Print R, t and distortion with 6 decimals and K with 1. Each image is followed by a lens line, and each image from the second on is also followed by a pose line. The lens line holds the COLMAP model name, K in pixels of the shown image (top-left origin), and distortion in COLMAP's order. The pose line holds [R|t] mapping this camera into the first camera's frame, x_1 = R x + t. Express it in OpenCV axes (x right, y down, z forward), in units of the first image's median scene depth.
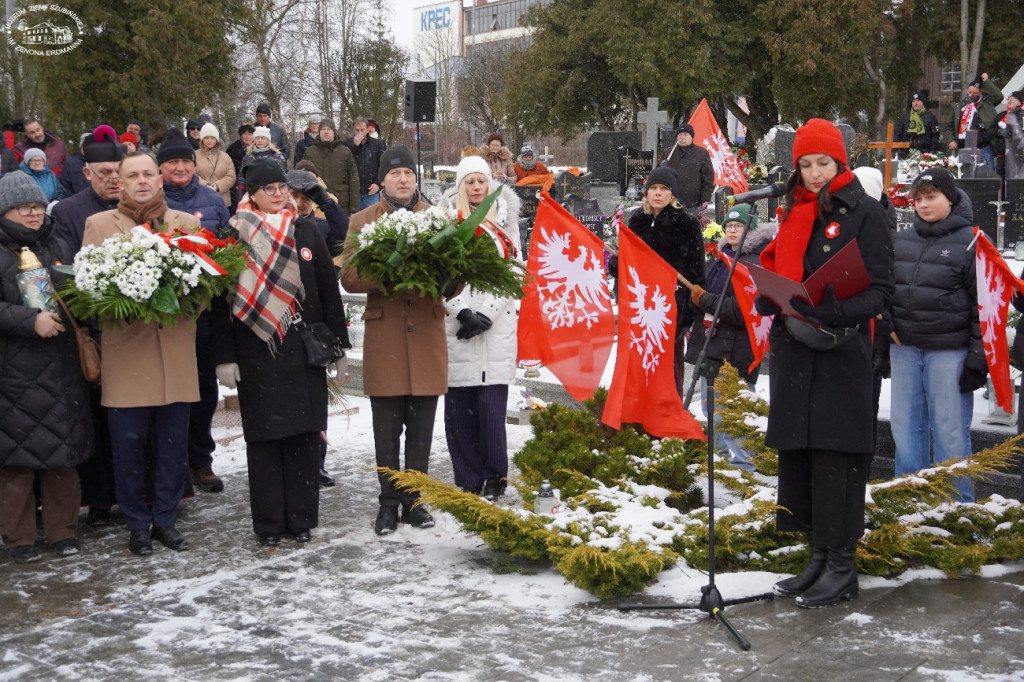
lens RADIAL K [[1315.6, 0, 497.0], [0, 1315.6, 339.7], [0, 0, 1]] dist [0.004335, 0.023733]
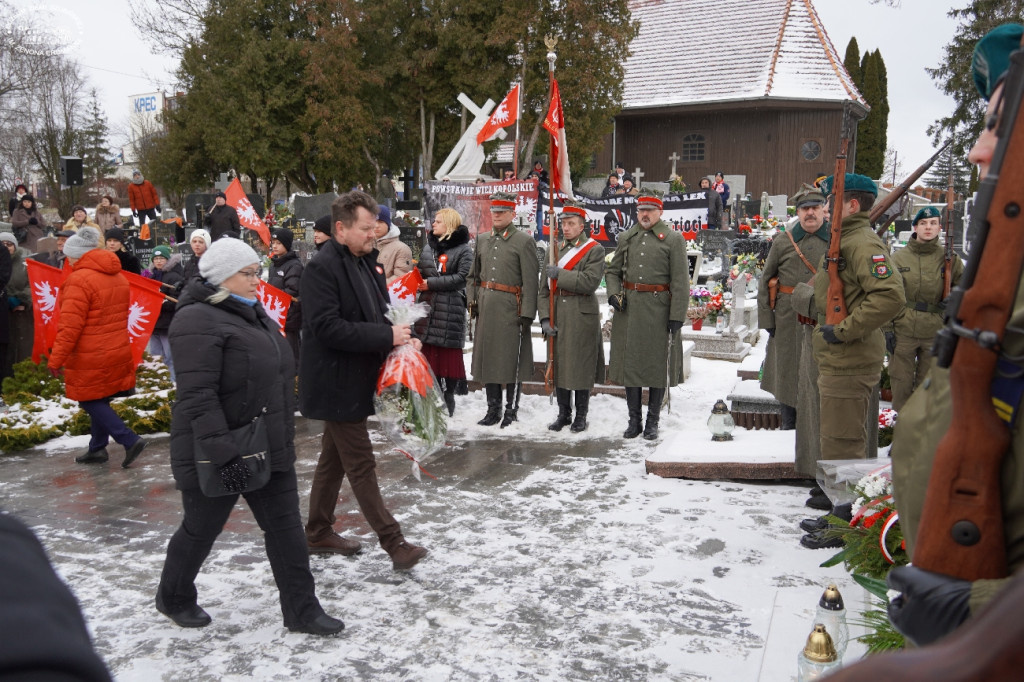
lens RADIAL K [[874.6, 0, 508.7], [0, 874.6, 344.3], [0, 0, 1]] dist [-0.001492, 0.015873]
pose [[0.950272, -0.044124, 0.308280, 0.362399], [0.036332, 0.998860, 0.030973, 0.018241], [-0.309295, -0.018232, 0.950791, -0.441647]]
